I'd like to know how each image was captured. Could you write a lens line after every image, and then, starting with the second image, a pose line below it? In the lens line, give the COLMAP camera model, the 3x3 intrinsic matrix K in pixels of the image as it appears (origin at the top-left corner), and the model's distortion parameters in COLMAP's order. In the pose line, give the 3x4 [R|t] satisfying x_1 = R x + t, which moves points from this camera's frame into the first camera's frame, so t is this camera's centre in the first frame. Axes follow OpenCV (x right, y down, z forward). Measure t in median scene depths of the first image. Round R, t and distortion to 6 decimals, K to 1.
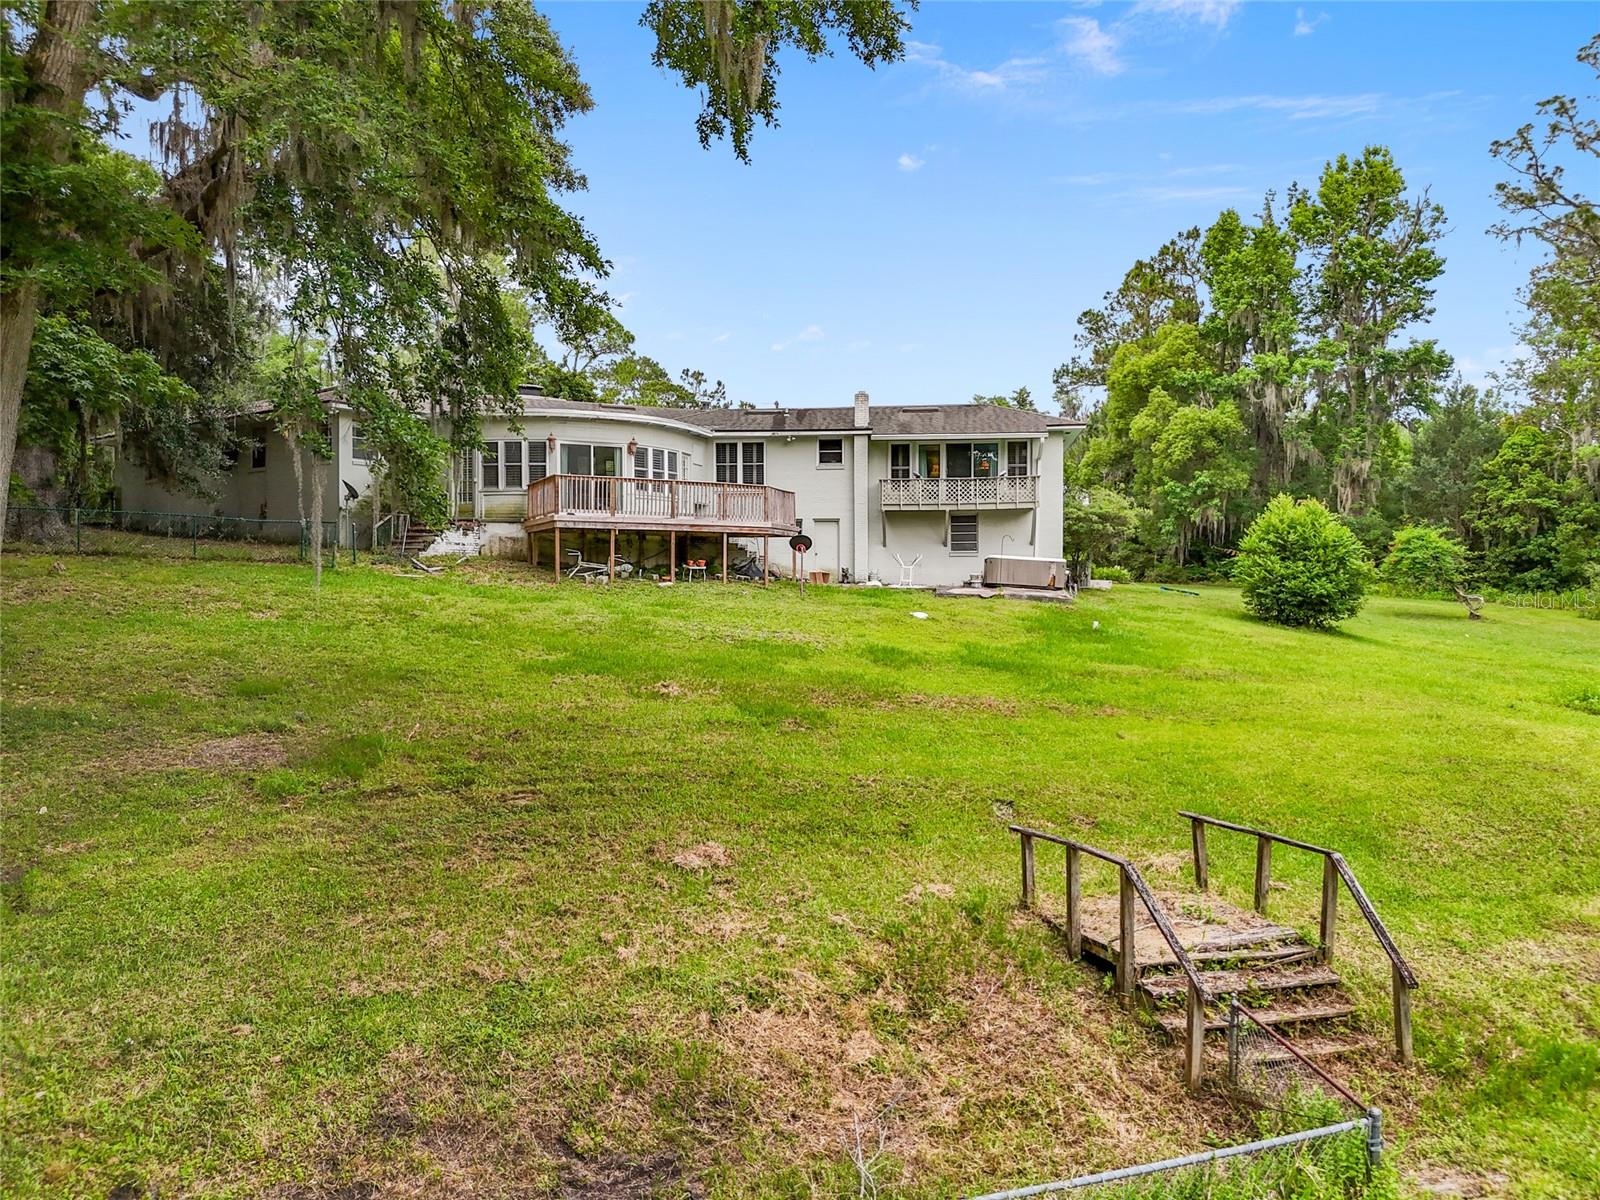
lens RADIAL K [[1187.9, 0, 800.0], [0, 1187.9, 600.0], [0, 0, 1]] dist [0.094485, -0.106834]
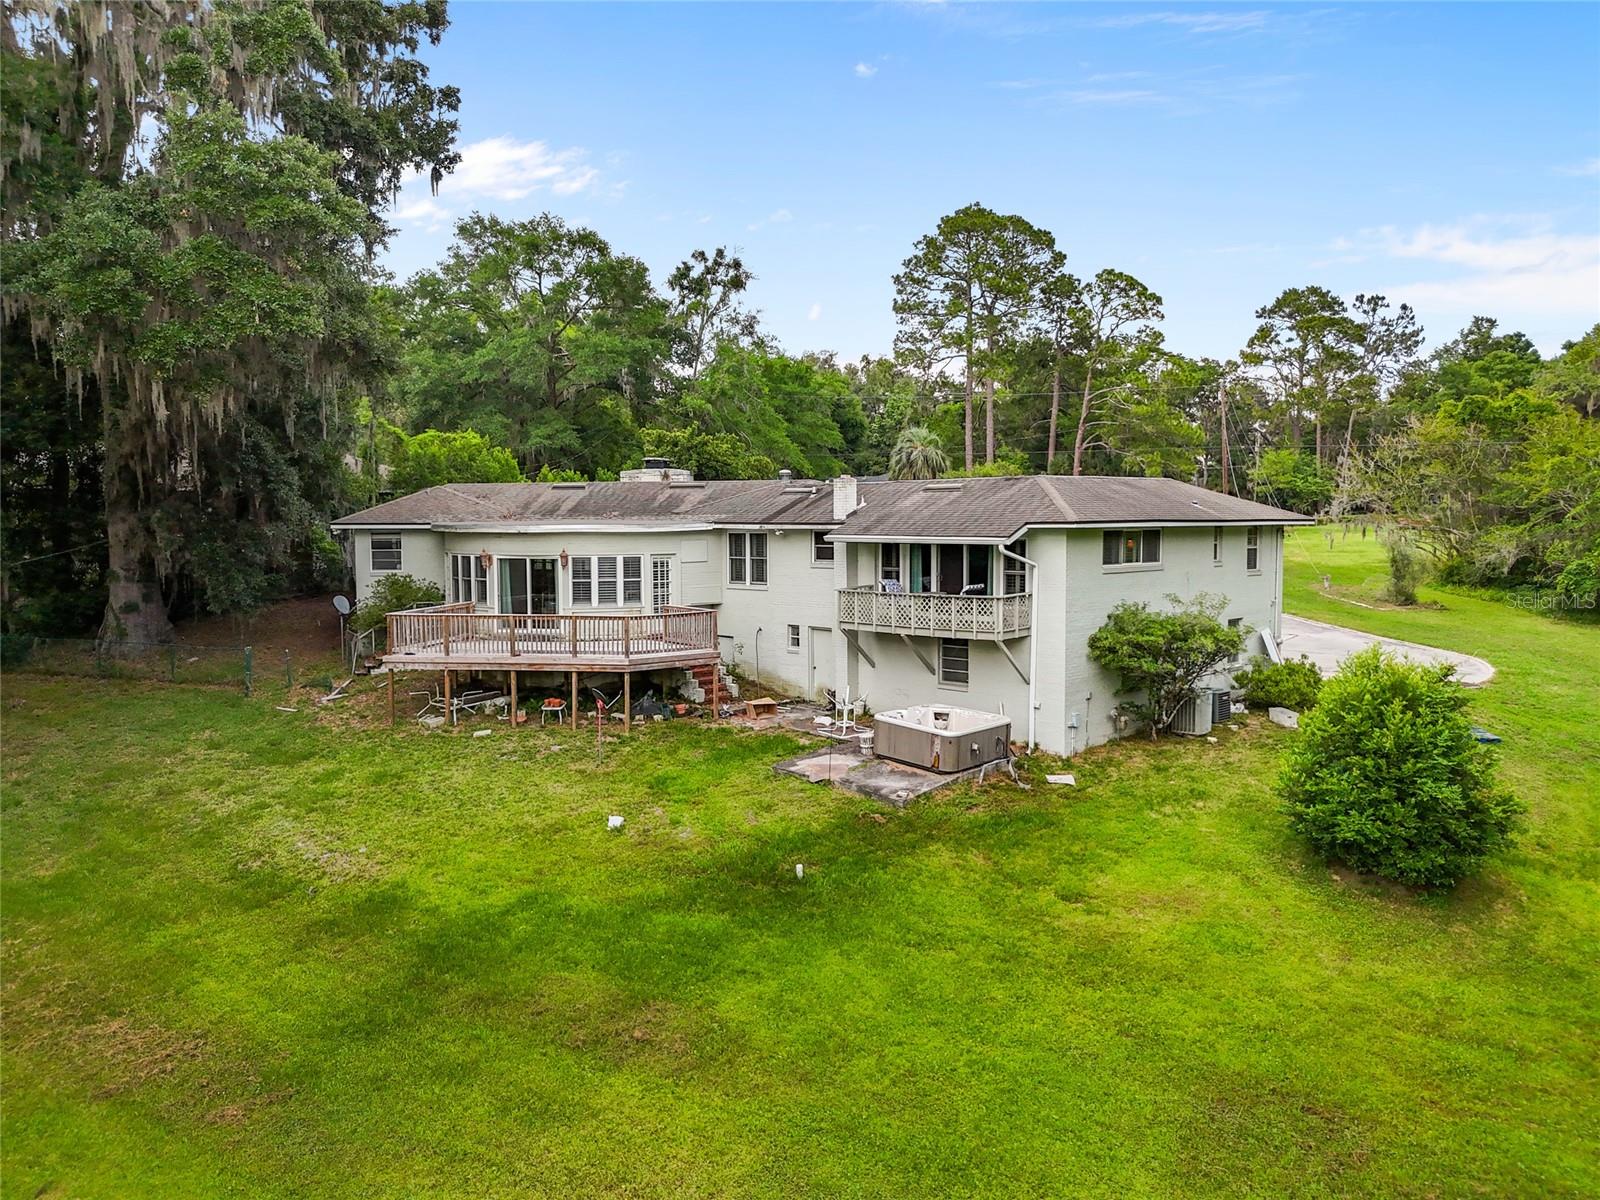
lens RADIAL K [[1176.4, 0, 800.0], [0, 1176.4, 600.0], [0, 0, 1]] dist [0.075847, -0.086468]
pose [[0.785651, 0.040942, -0.617314, 0.522633], [-0.000503, 0.997850, 0.065541, -0.142978], [0.618670, -0.051182, 0.783982, 0.353951]]
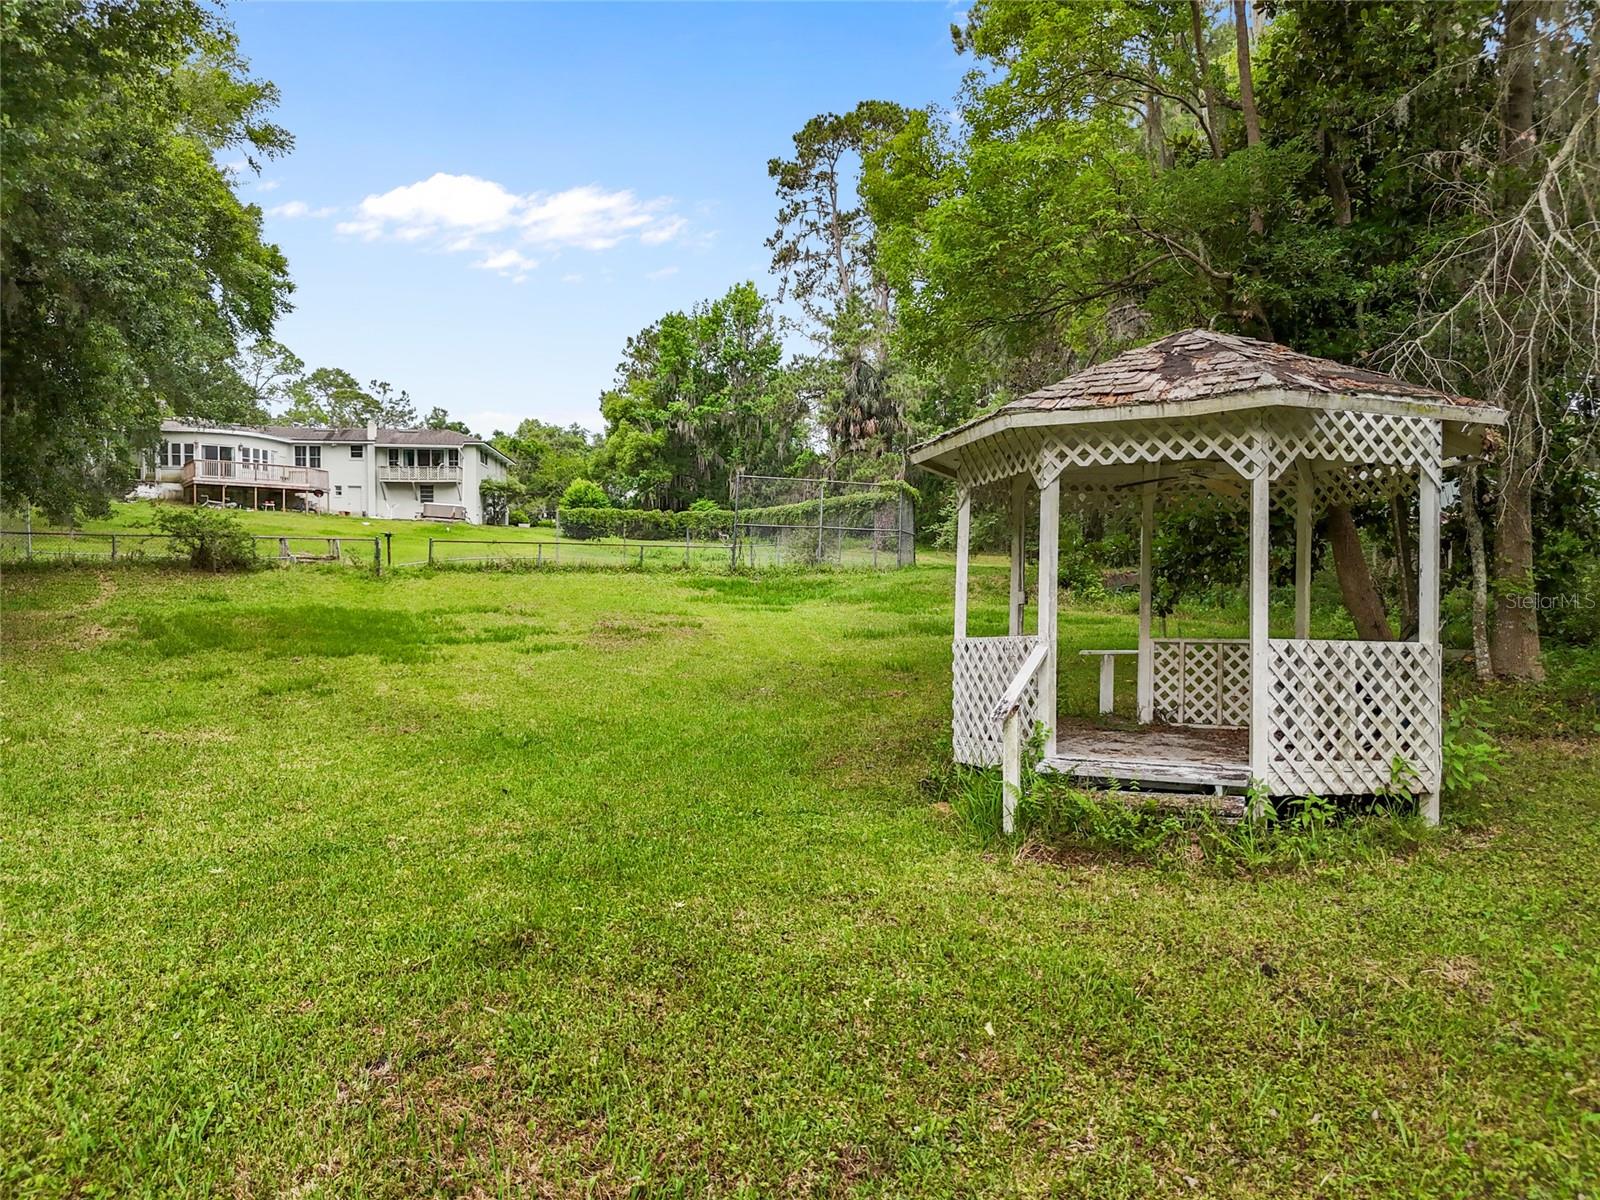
lens RADIAL K [[1187.9, 0, 800.0], [0, 1187.9, 600.0], [0, 0, 1]] dist [0.094485, -0.106834]
pose [[0.980271, -0.003577, 0.197628, 0.355044], [0.004074, 0.999989, -0.002112, 0.129354], [-0.197618, 0.002876, 0.980275, -1.108643]]
